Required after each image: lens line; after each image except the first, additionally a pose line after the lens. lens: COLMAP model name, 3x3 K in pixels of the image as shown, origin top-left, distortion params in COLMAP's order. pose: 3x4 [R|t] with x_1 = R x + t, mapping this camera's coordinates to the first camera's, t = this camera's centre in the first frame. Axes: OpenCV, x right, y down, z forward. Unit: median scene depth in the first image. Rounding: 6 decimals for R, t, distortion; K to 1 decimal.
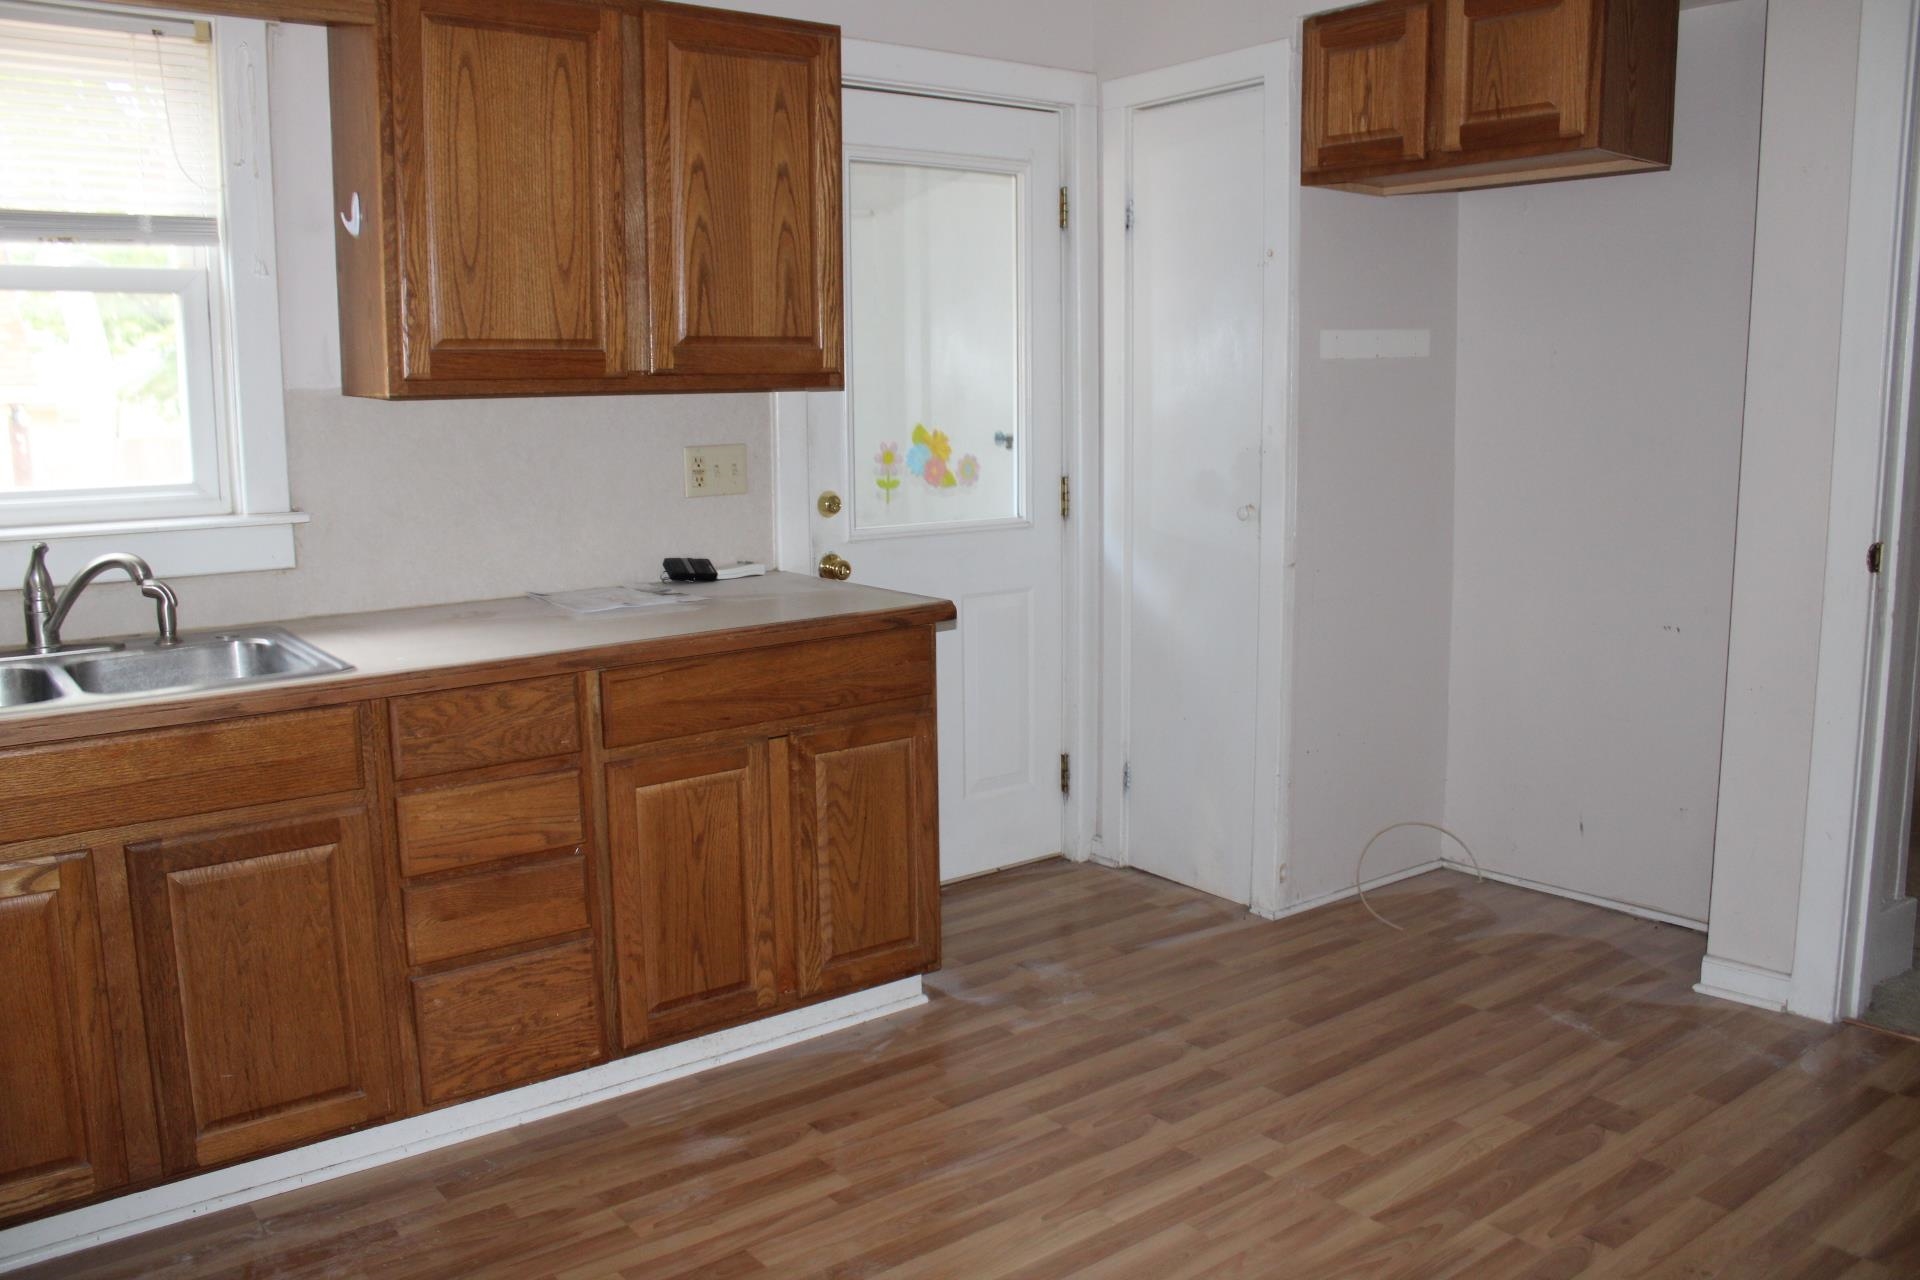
lens RADIAL K [[1593.5, 0, 957.2], [0, 1593.5, 620.8], [0, 0, 1]] dist [-0.179856, 0.167166]
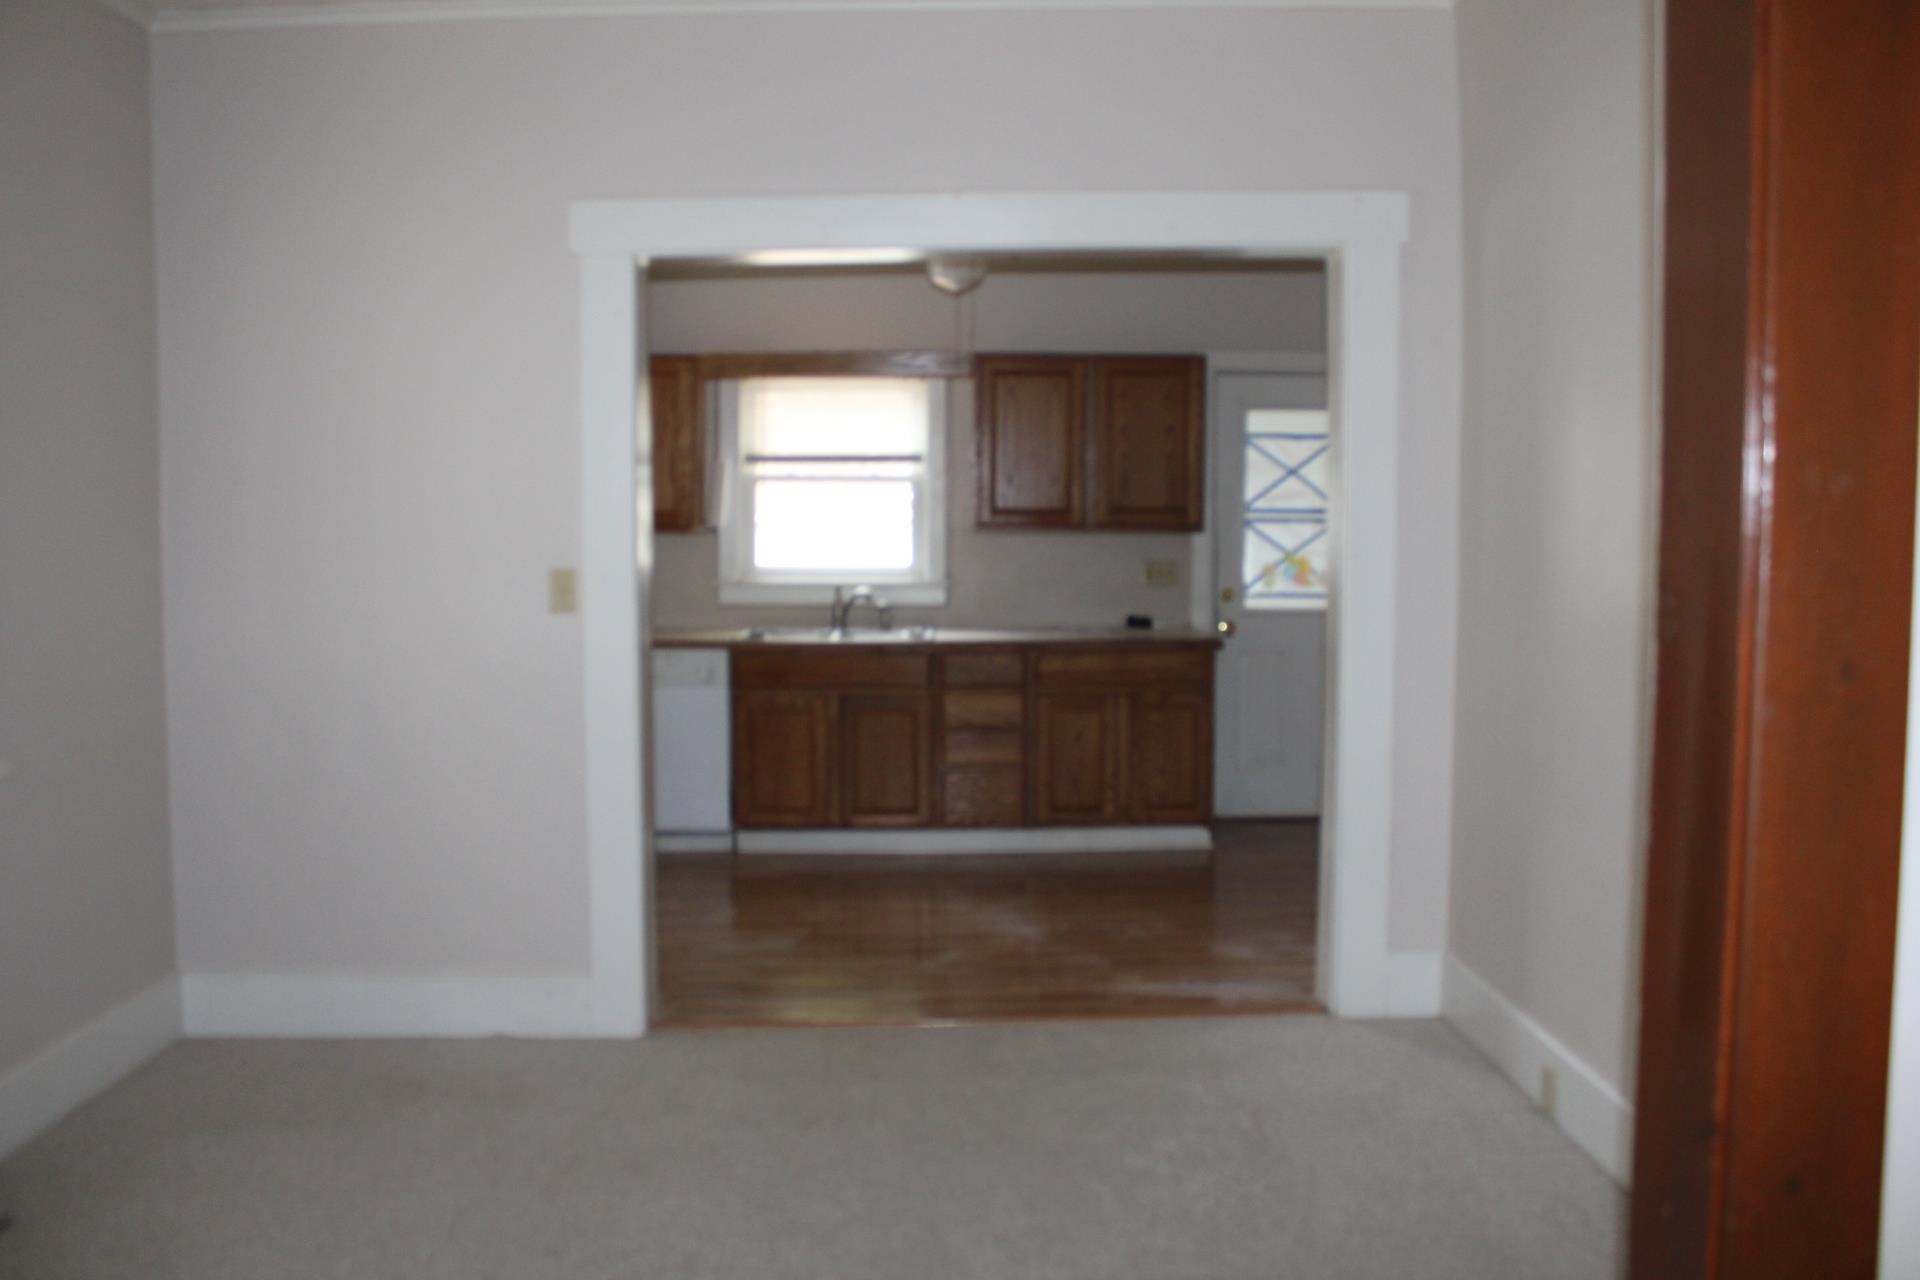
lens RADIAL K [[1593.5, 0, 957.2], [0, 1593.5, 620.8], [0, 0, 1]] dist [-0.179856, 0.167166]
pose [[0.802496, 0.056568, -0.593970, 1.056912], [-0.100468, 0.994092, -0.041065, 0.091716], [0.588138, 0.092630, 0.803439, -0.943214]]
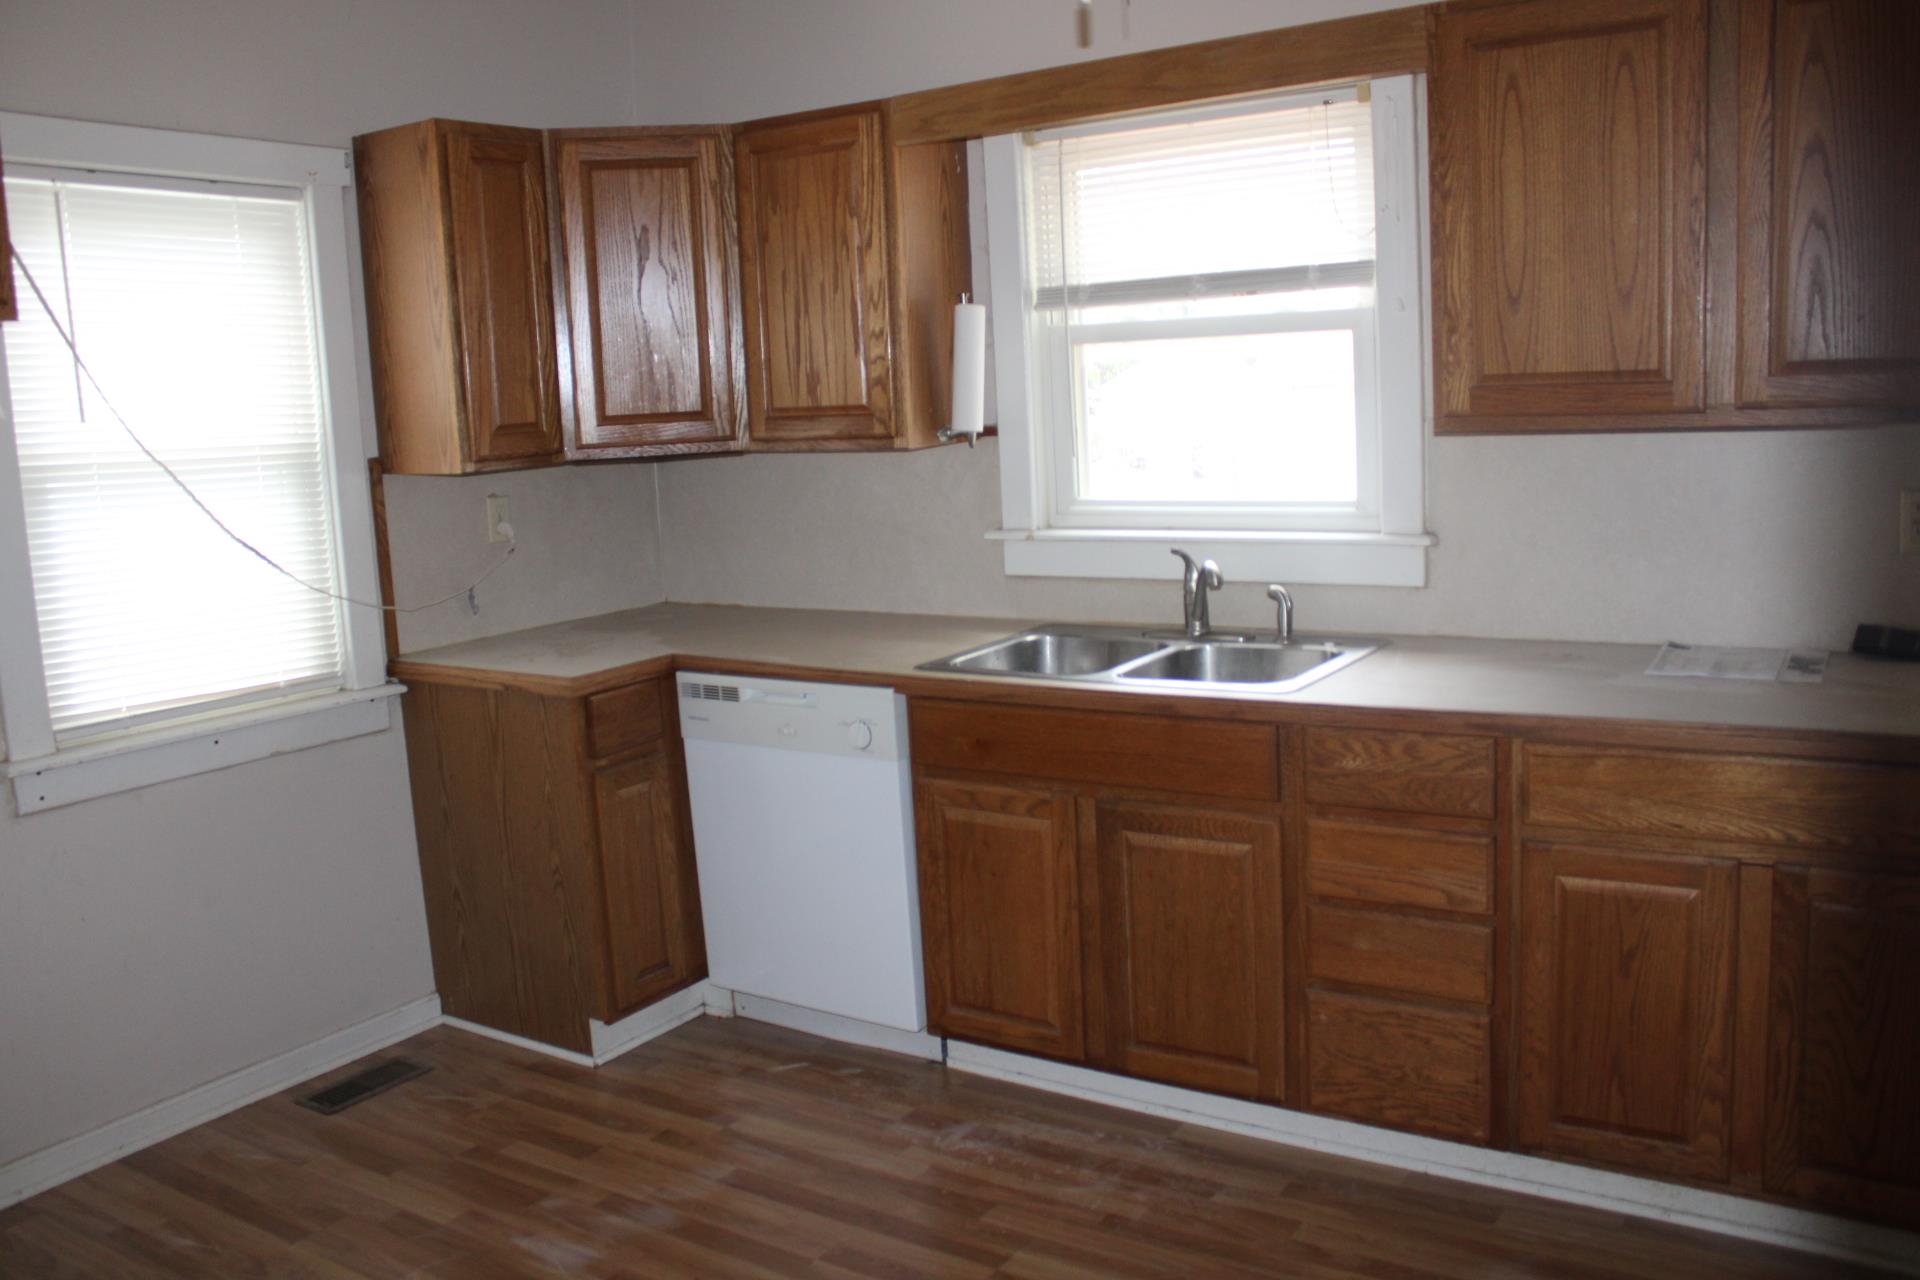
lens RADIAL K [[1593.5, 0, 957.2], [0, 1593.5, 620.8], [0, 0, 1]] dist [-0.179856, 0.167166]
pose [[0.323151, 0.130901, -0.937250, 0.506771], [-0.092724, 0.990001, 0.106299, -0.102471], [0.941794, 0.052555, 0.332058, 0.376761]]
